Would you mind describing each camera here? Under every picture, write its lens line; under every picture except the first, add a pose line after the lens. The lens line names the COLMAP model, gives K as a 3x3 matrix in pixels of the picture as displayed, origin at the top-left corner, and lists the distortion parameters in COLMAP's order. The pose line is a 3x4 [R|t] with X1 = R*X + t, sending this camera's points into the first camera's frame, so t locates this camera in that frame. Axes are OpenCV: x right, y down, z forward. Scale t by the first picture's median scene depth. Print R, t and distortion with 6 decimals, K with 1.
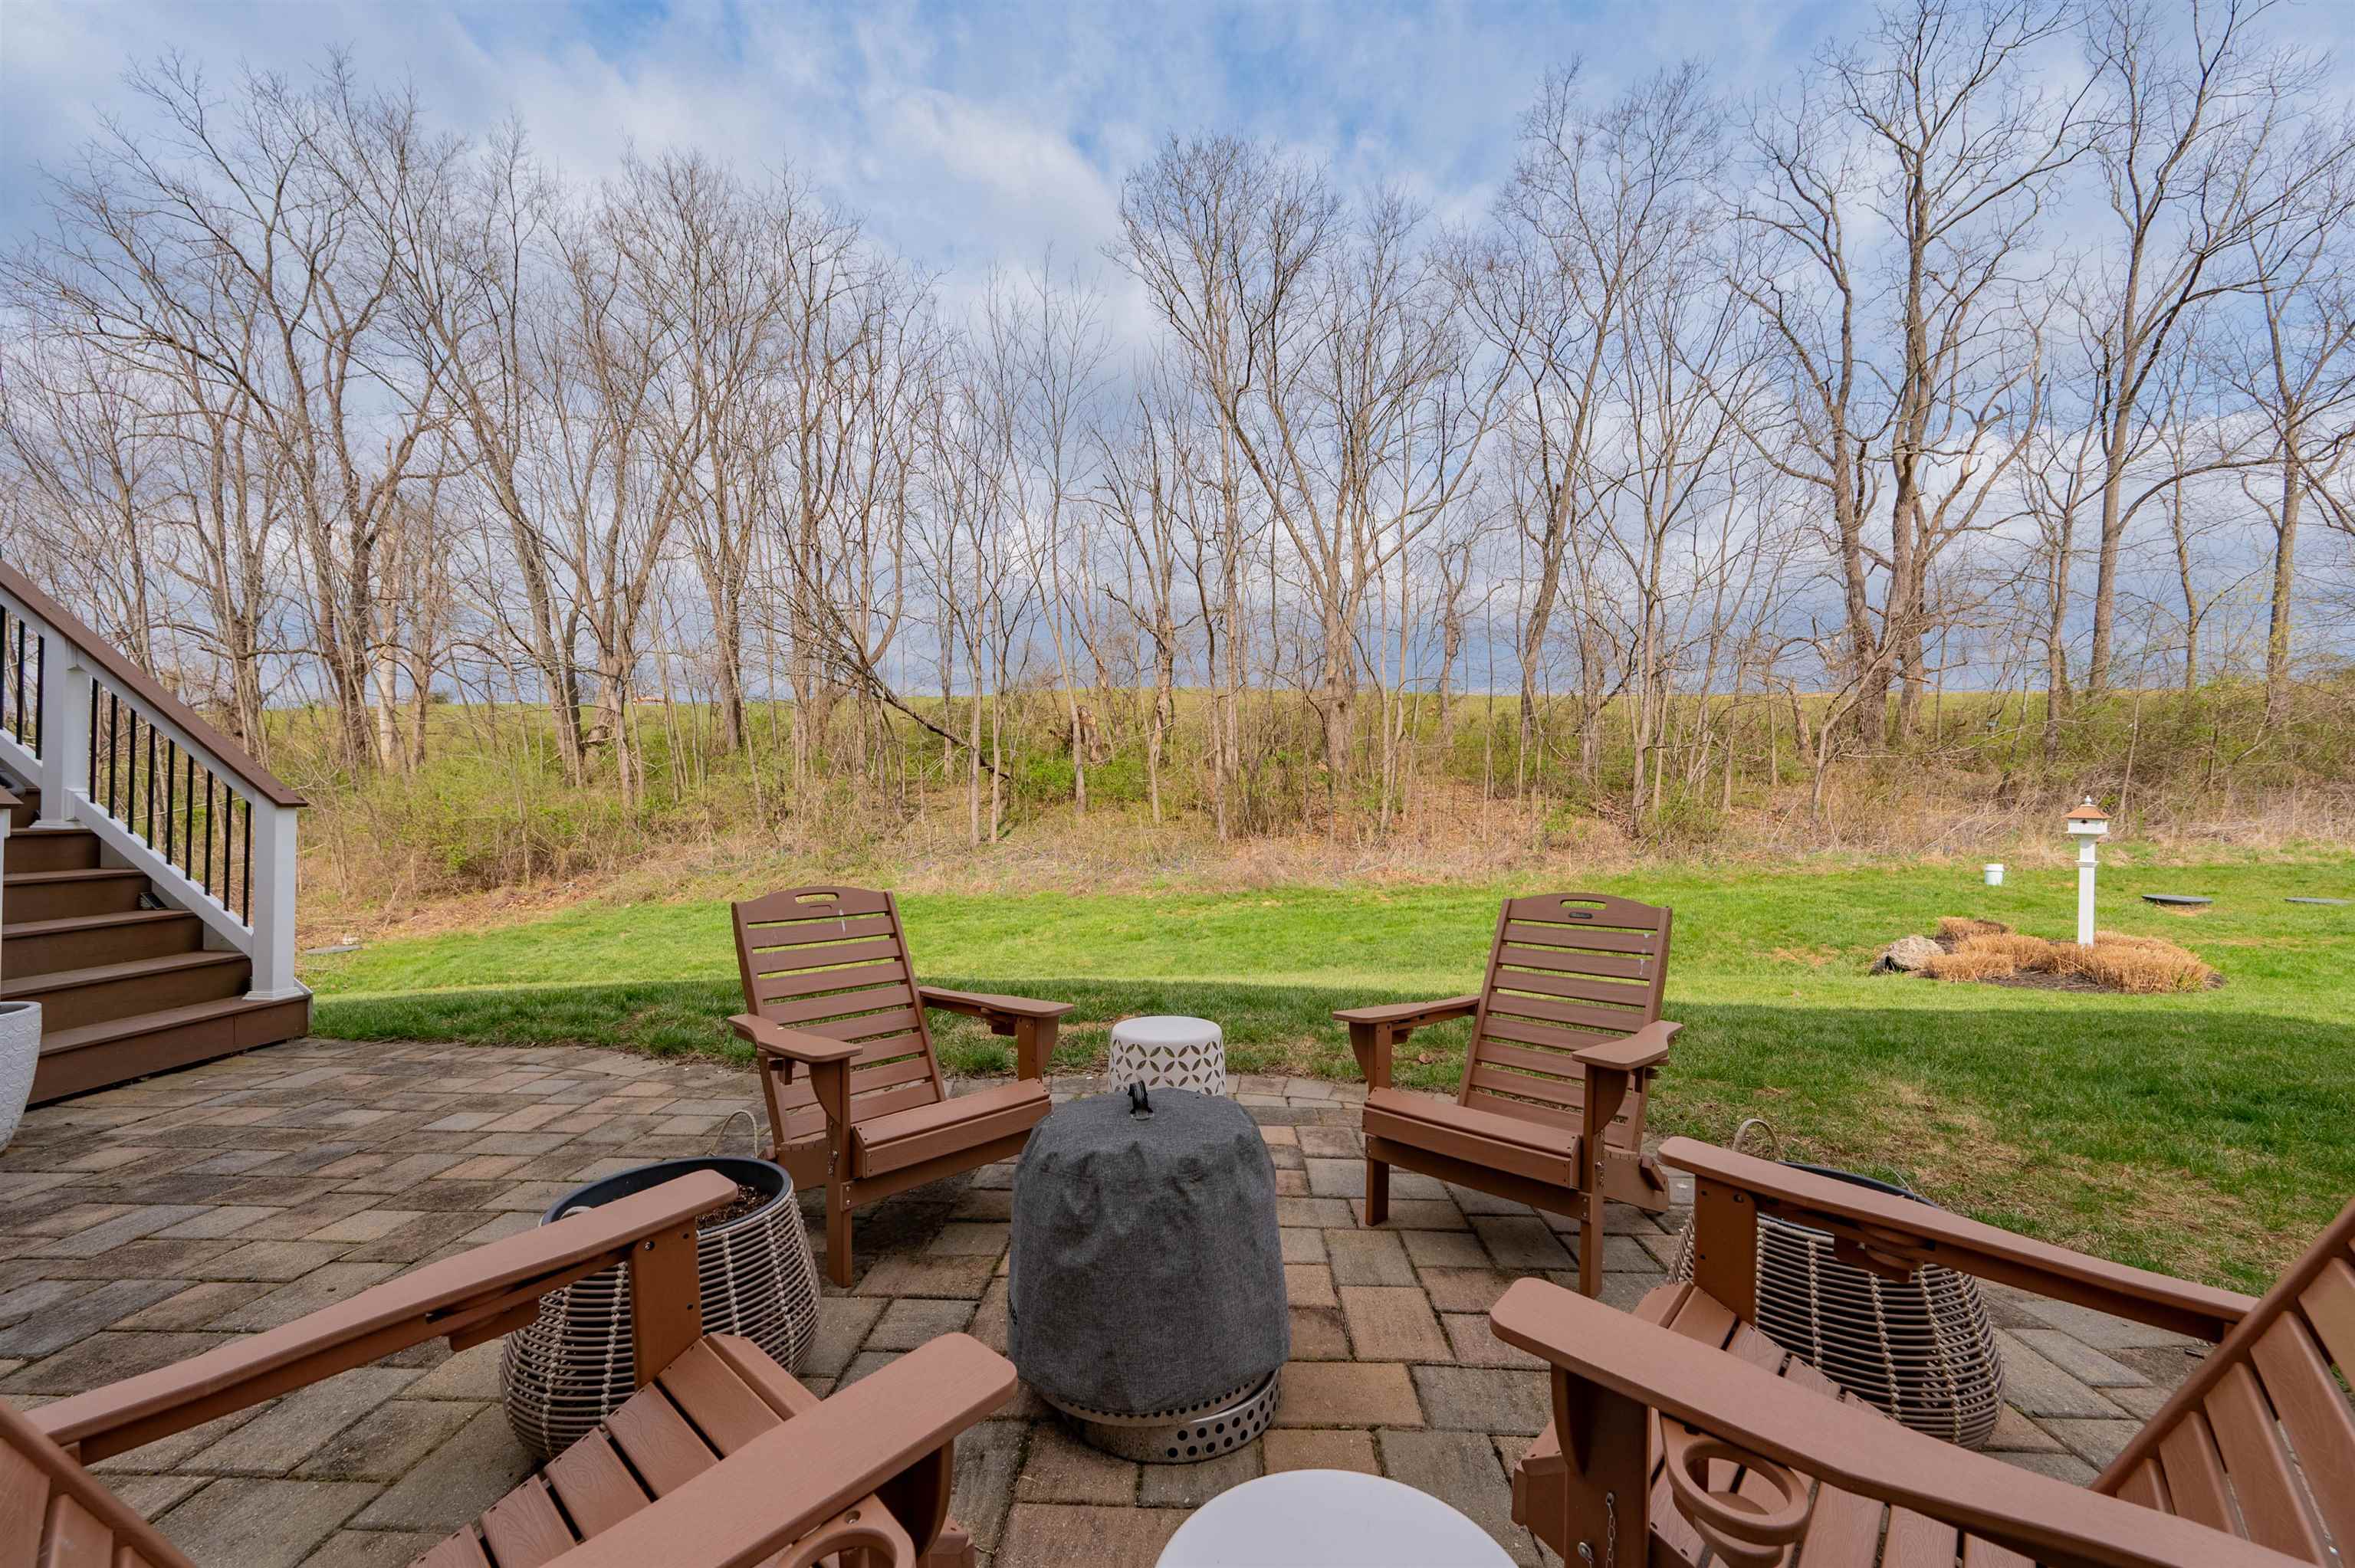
lens RADIAL K [[933.0, 0, 1181.1], [0, 933.0, 795.0], [0, 0, 1]] dist [-0.009014, 0.000353]
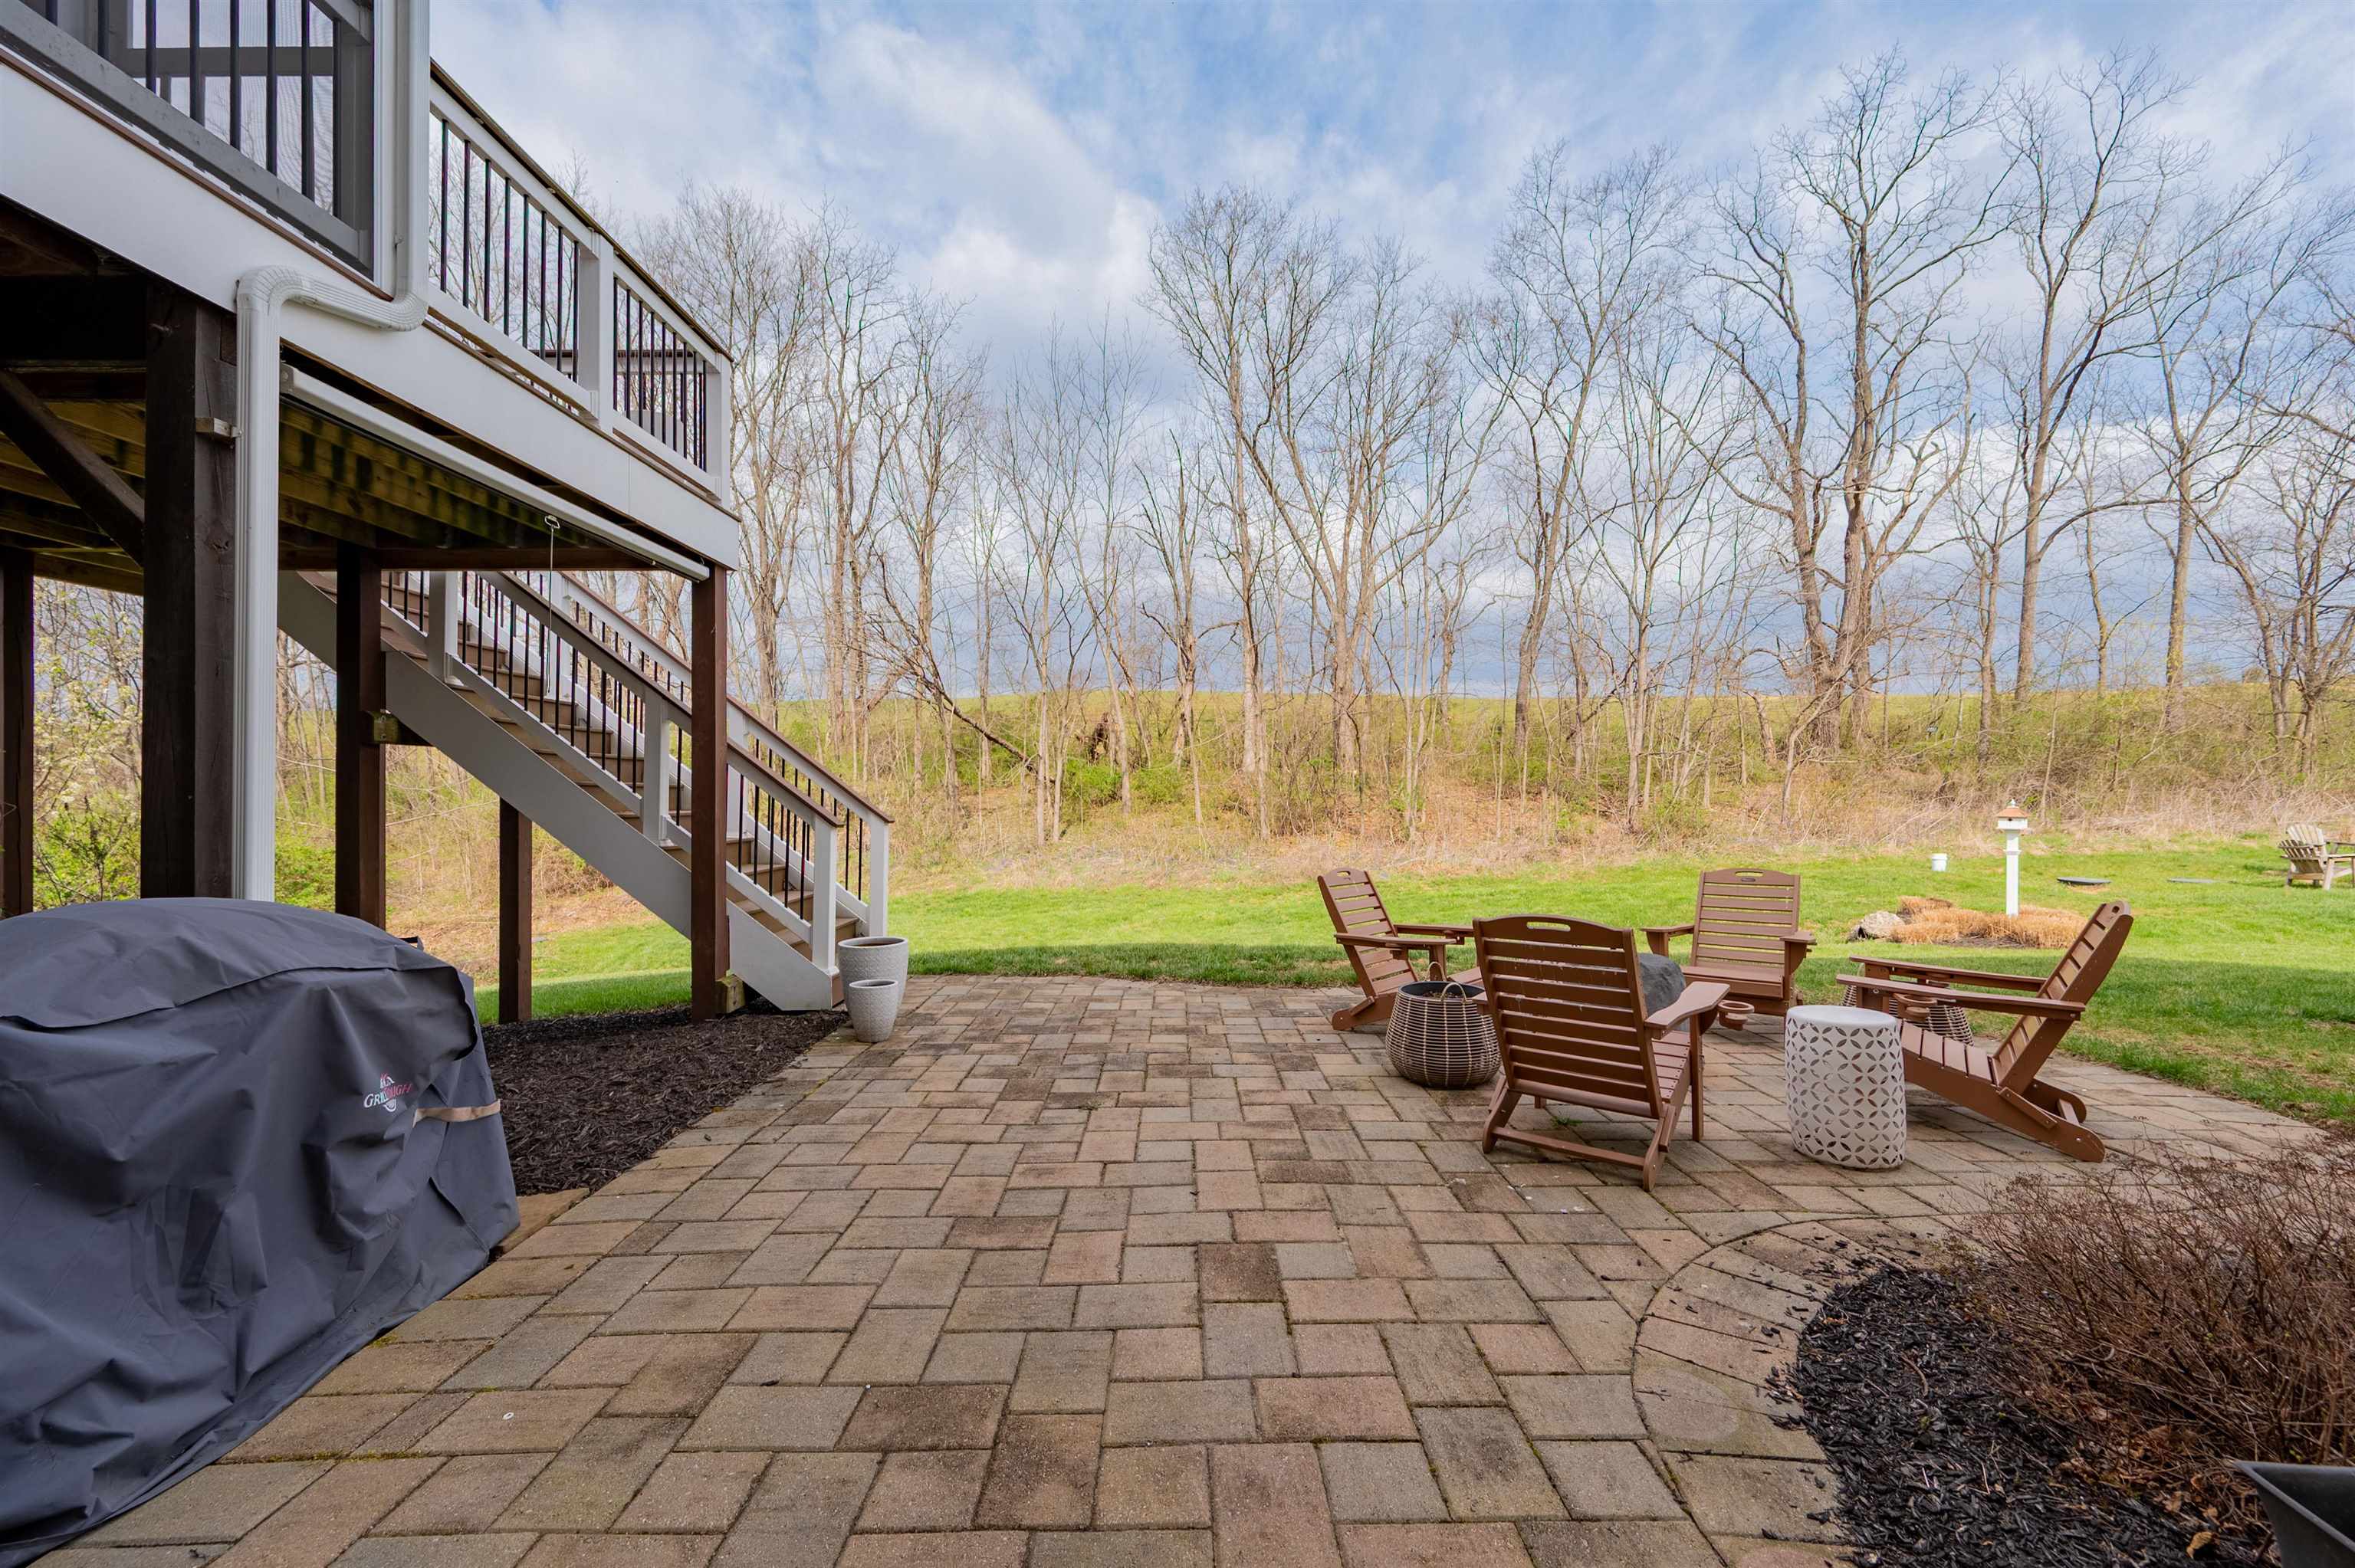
lens RADIAL K [[933.0, 0, 1182.1], [0, 933.0, 777.1], [0, 0, 1]] dist [-0.009014, 0.000353]
pose [[0.999190, -0.004567, 0.039993, -0.082902], [0.005201, 0.999862, -0.015771, -0.005867], [-0.039915, 0.015966, 0.999076, -0.089623]]
